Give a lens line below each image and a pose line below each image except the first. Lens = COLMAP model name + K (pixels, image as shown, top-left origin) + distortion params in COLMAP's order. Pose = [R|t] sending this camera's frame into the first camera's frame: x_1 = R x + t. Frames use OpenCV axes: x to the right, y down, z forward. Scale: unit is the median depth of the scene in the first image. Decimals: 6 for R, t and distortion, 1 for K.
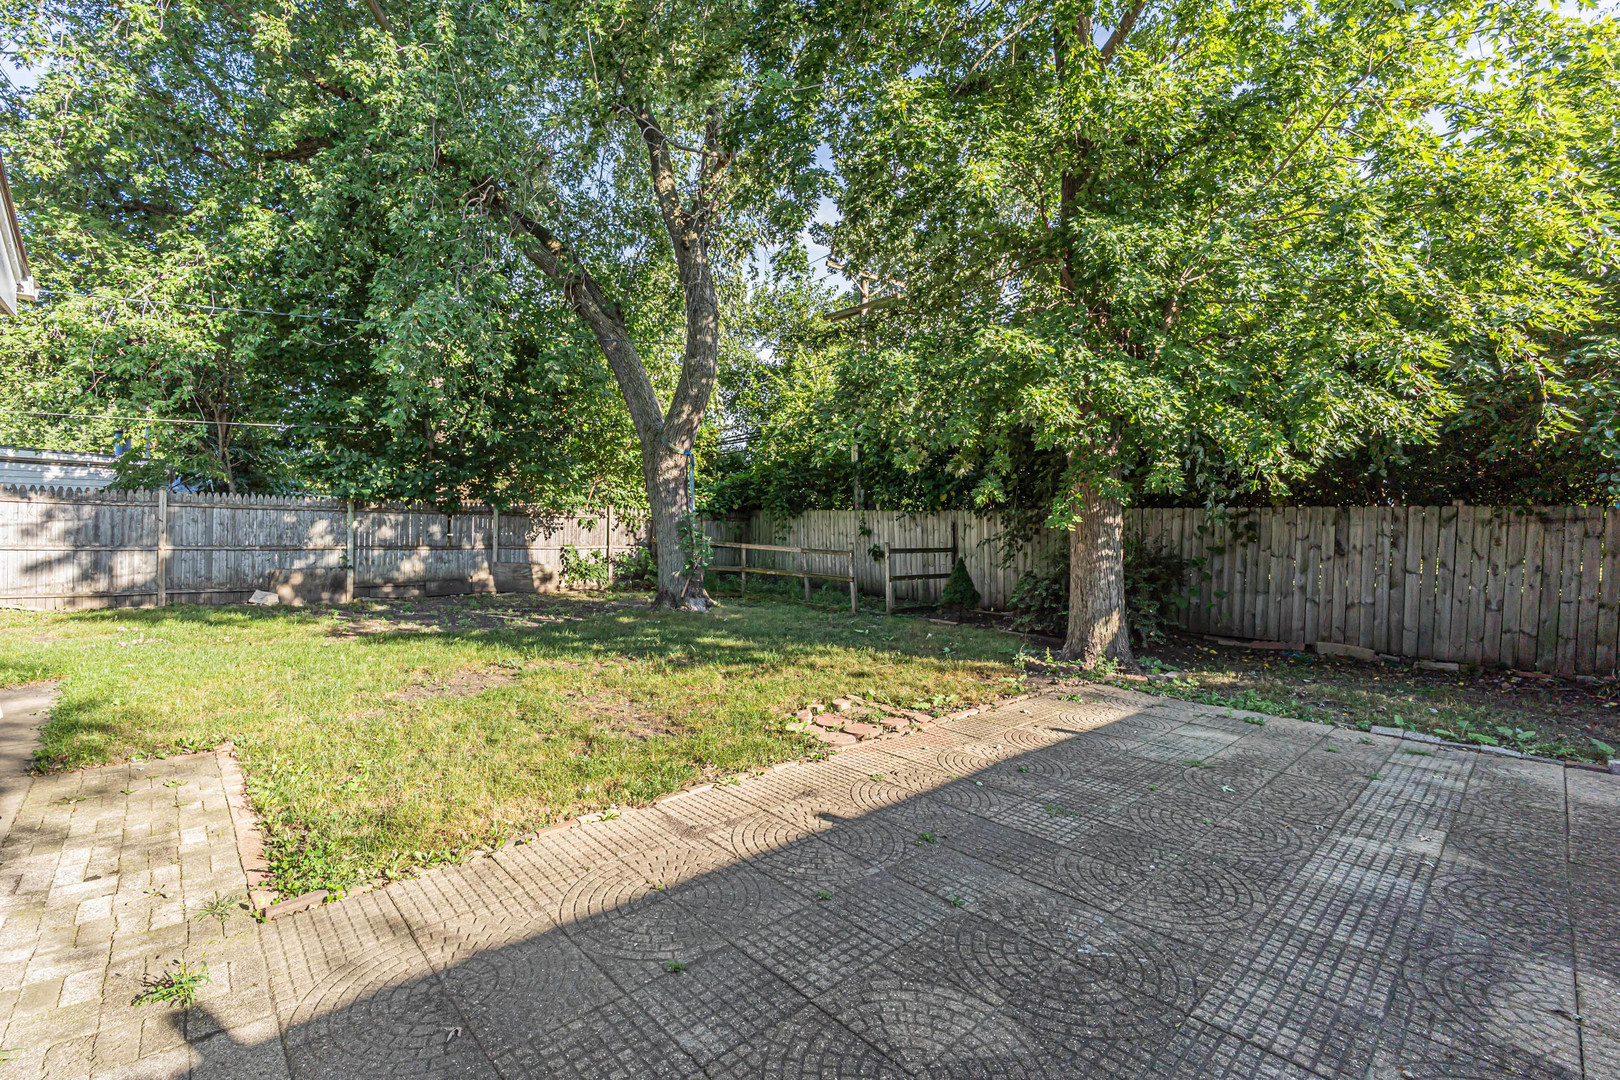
lens RADIAL K [[702.1, 0, 810.0], [0, 702.1, 540.0], [0, 0, 1]] dist [-0.000616, -0.000411]
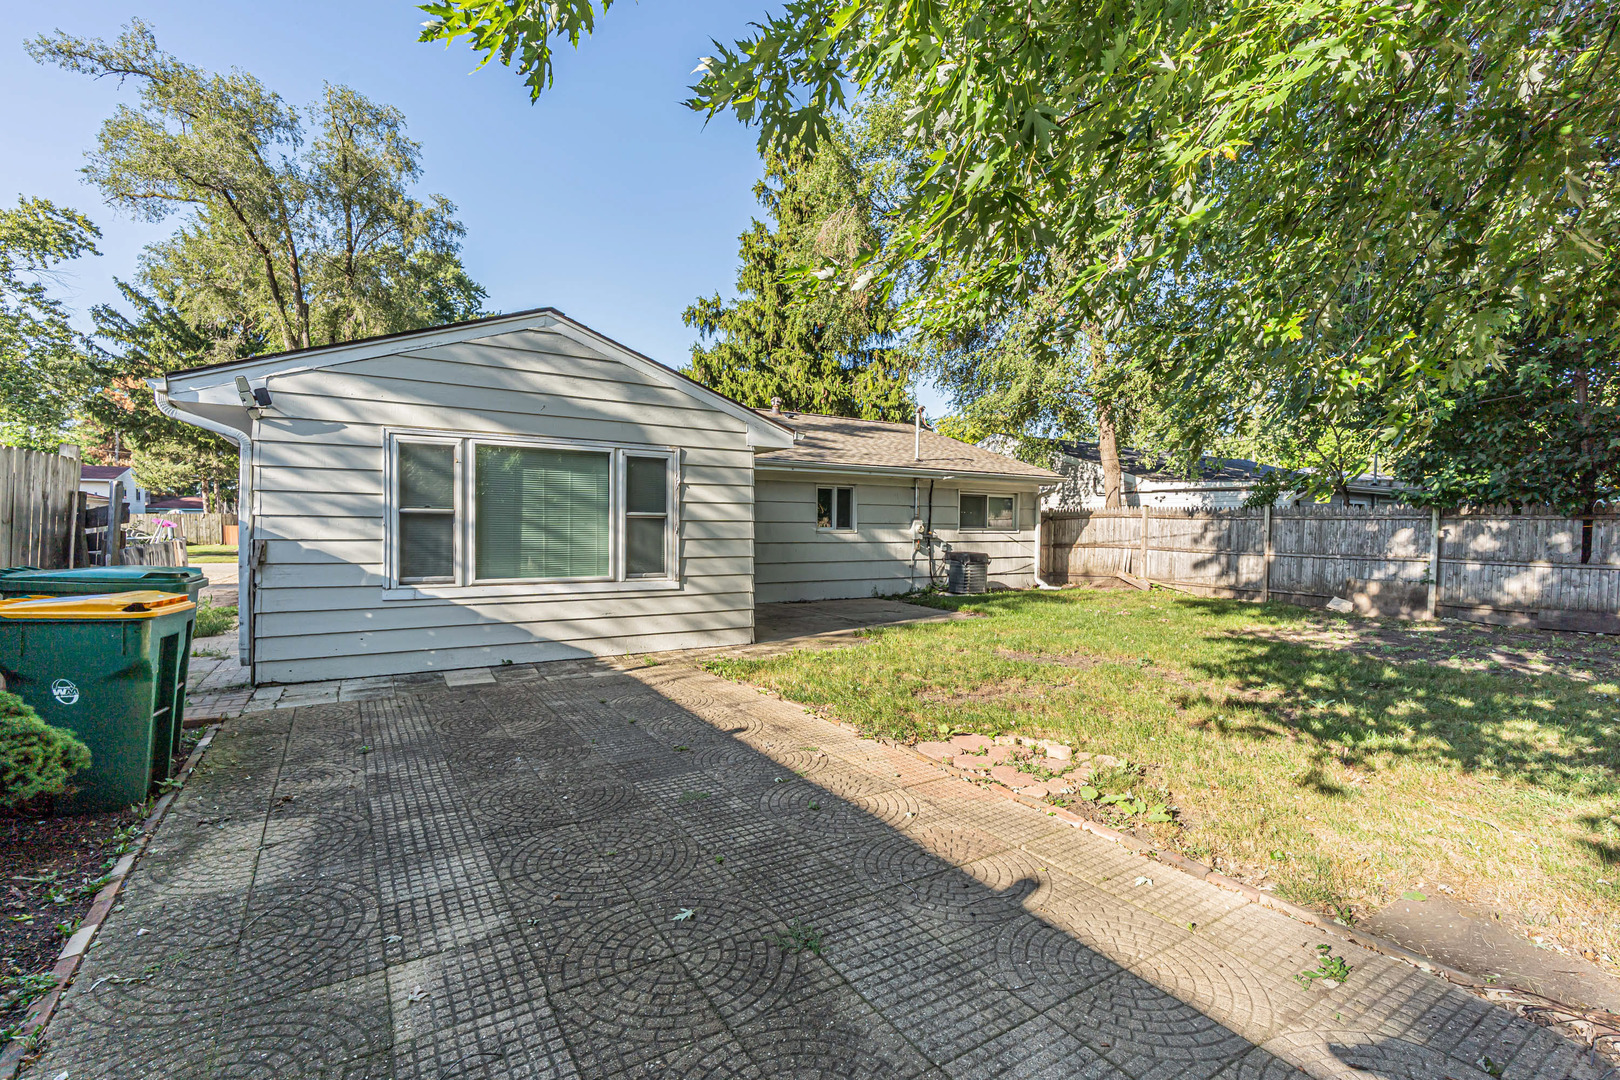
lens RADIAL K [[729.9, 0, 810.0], [0, 729.9, 540.0], [0, 0, 1]] dist [-0.003117, -0.000026]
pose [[-0.187300, -0.001531, -0.982302, 0.476333], [-0.027677, 0.999610, 0.003720, 0.005934], [0.981913, 0.027884, -0.187269, 0.479077]]
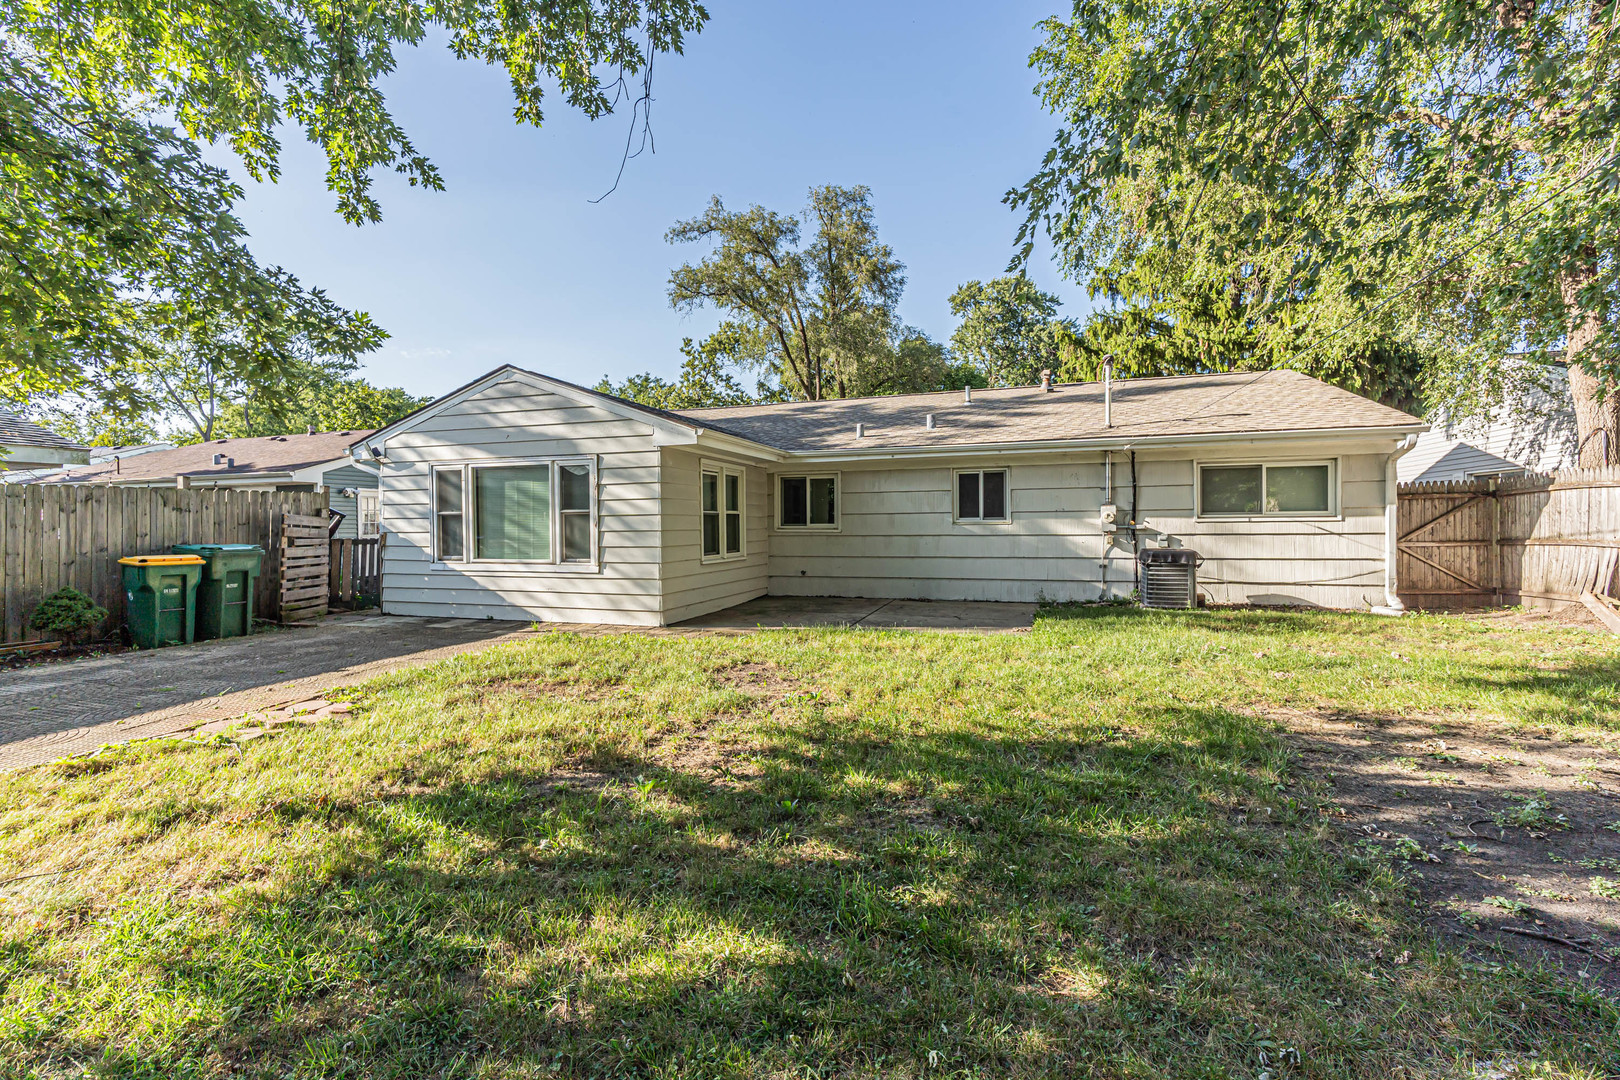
lens RADIAL K [[702.1, 0, 810.0], [0, 702.1, 540.0], [0, 0, 1]] dist [-0.000616, -0.000411]
pose [[-0.877676, 0.003052, -0.479244, -0.059598], [-0.014136, 0.999380, 0.032252, -0.009414], [0.479045, 0.035081, -0.877089, 1.102329]]
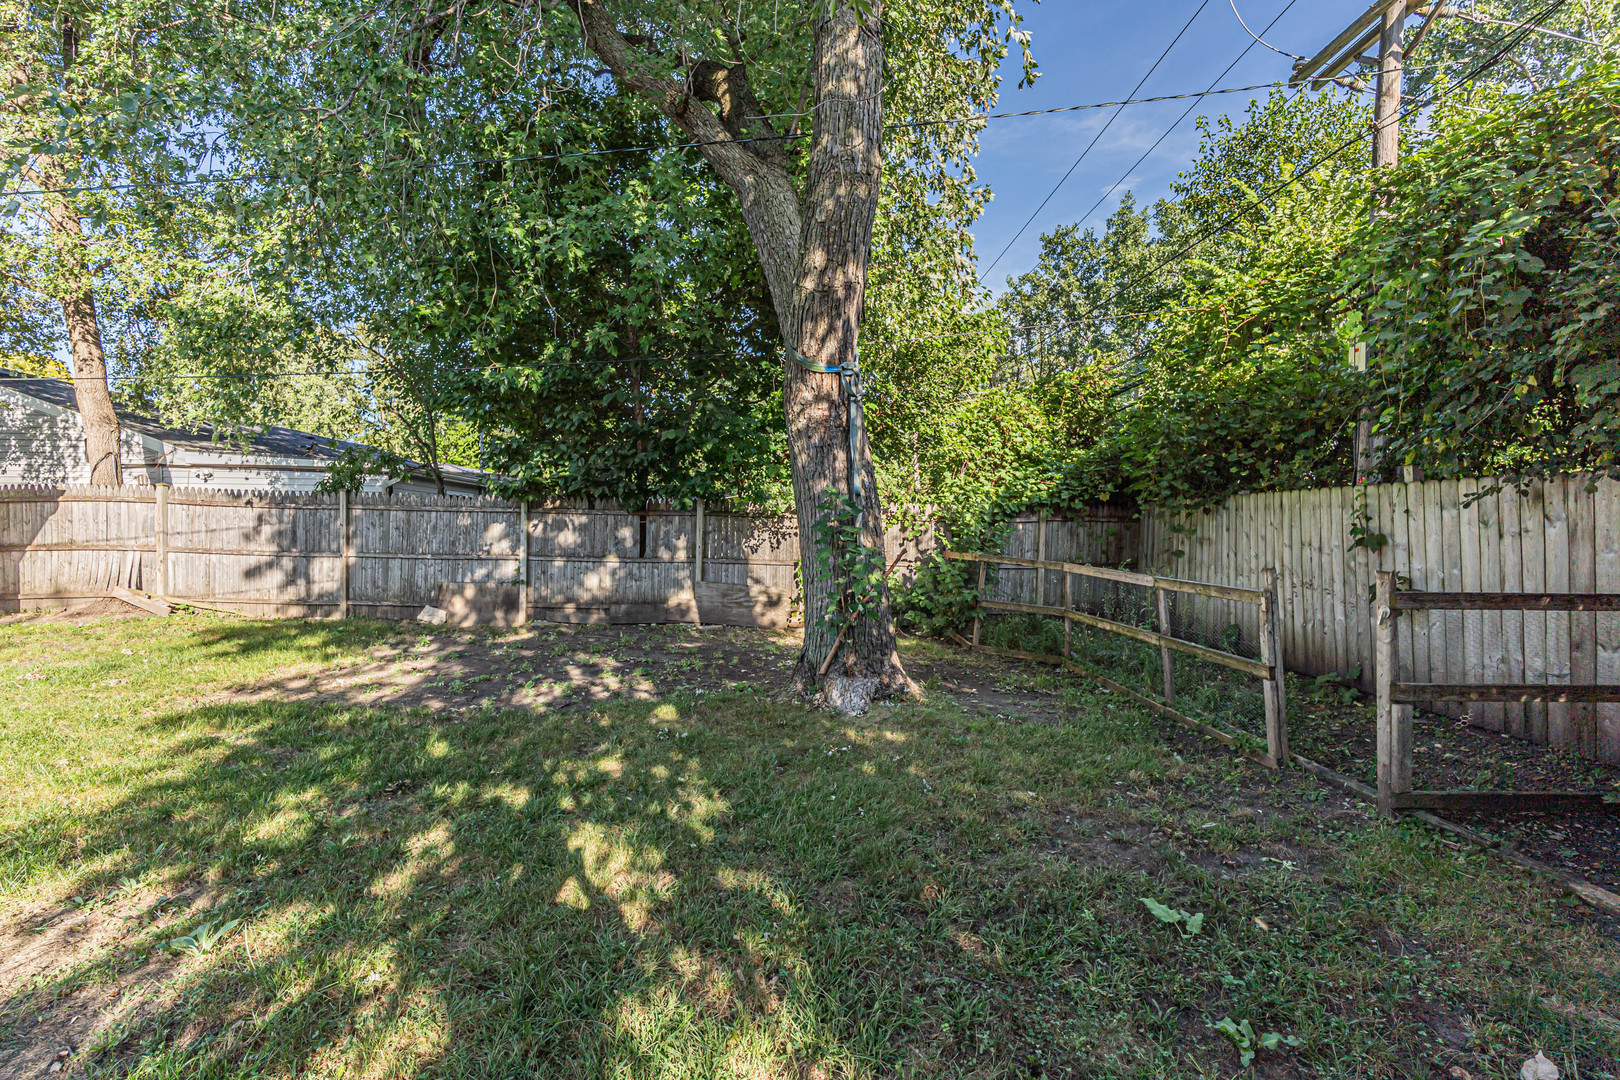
lens RADIAL K [[698.1, 0, 808.4], [0, 698.1, 564.5], [0, 0, 1]] dist [-0.000310, -0.000005]
pose [[0.763278, 0.025972, -0.645547, 0.133157], [-0.011896, 0.999587, 0.026149, -0.006157], [0.645960, -0.012280, 0.763272, 0.721297]]
